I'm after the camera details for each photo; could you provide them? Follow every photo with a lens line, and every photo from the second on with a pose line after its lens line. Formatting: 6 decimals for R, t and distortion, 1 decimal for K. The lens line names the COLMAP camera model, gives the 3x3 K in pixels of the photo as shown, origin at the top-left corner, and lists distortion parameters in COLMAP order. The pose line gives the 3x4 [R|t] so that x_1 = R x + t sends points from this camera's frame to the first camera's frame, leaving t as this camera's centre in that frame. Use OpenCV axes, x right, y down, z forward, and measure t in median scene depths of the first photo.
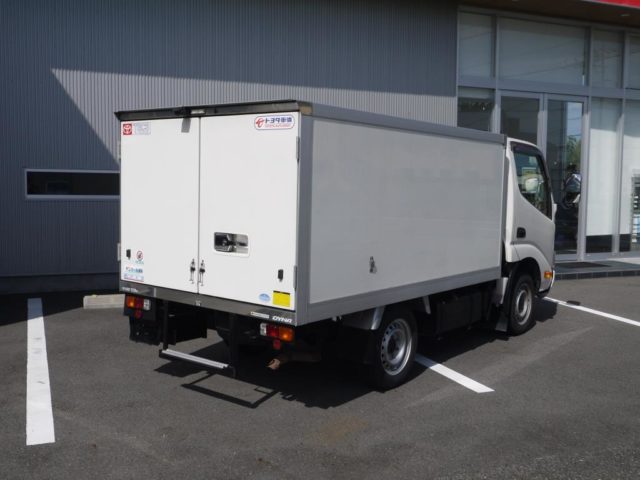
lens RADIAL K [[665.9, 0, 320.0], [0, 665.9, 240.0], [0, 0, 1]] dist [-0.007249, 0.008496]
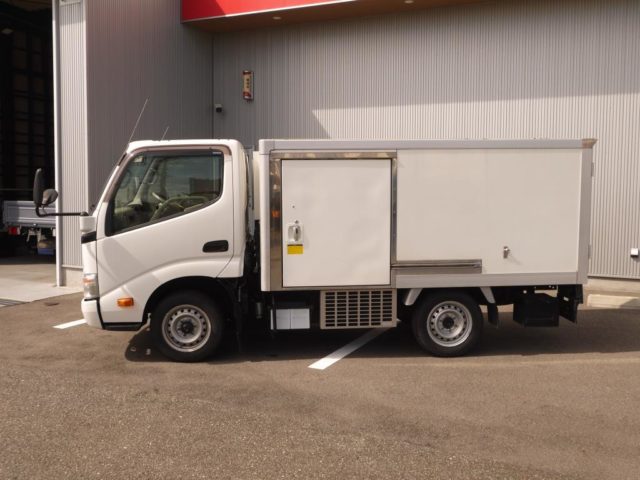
lens RADIAL K [[610.3, 0, 320.0], [0, 610.3, 240.0], [0, 0, 1]] dist [-0.044049, 0.008099]
pose [[0.677527, 0.052067, -0.733652, 1.088368], [-0.065204, 0.997816, 0.010599, -0.006600], [0.732602, 0.040655, 0.679443, 0.295105]]
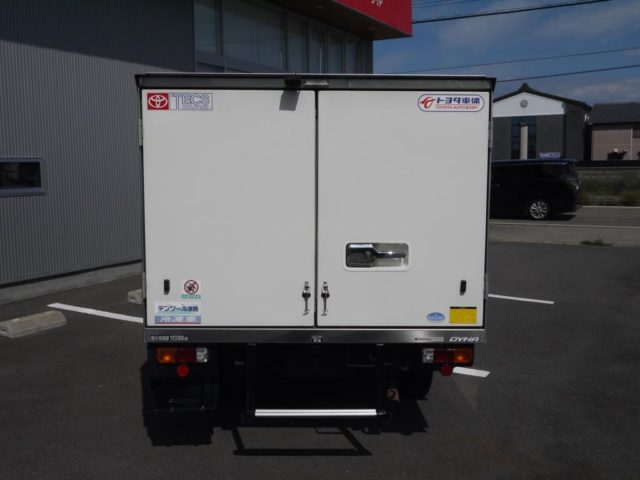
lens RADIAL K [[665.9, 0, 320.0], [0, 665.9, 240.0], [0, 0, 1]] dist [-0.007249, 0.008496]
pose [[0.785124, -0.088321, 0.613009, -0.595656], [0.068775, 0.996091, 0.055430, -0.054911], [-0.615508, -0.001360, 0.788129, 0.381376]]
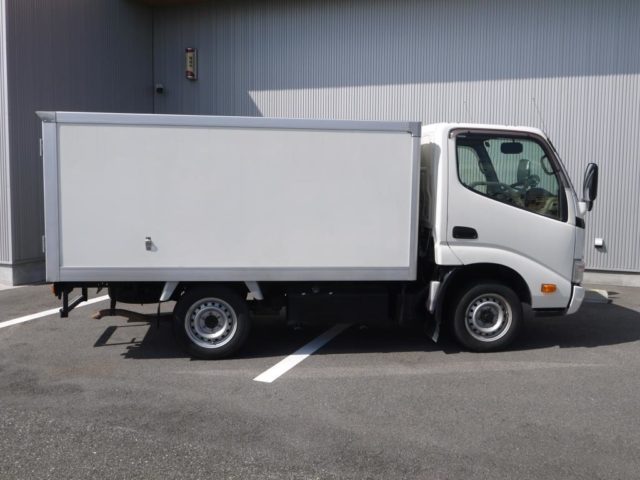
lens RADIAL K [[613.9, 0, 320.0], [0, 613.9, 240.0], [0, 0, 1]] dist [-0.036312, 0.002880]
pose [[0.732987, 0.061549, -0.677452, 0.987982], [-0.061055, 0.997831, 0.024597, -0.013468], [0.677497, 0.023333, 0.735155, 0.400093]]
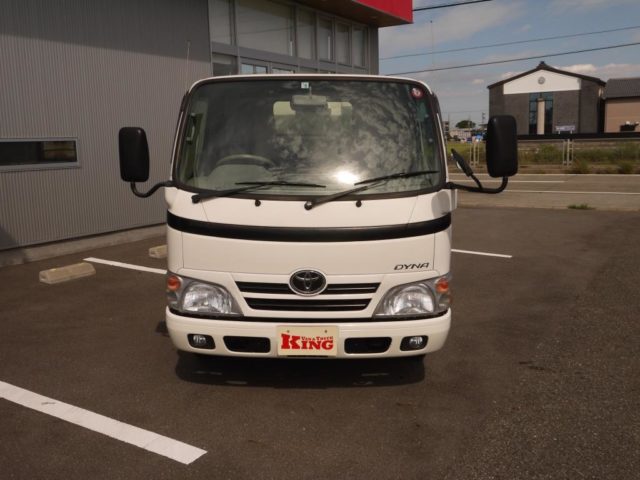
lens RADIAL K [[598.7, 0, 320.0], [0, 598.7, 240.0], [0, 0, 1]] dist [-0.006838, 0.003514]
pose [[0.817034, -0.124163, 0.563062, -0.556902], [0.079259, 0.991454, 0.103621, -0.037460], [-0.571116, -0.040034, 0.819893, 0.220408]]
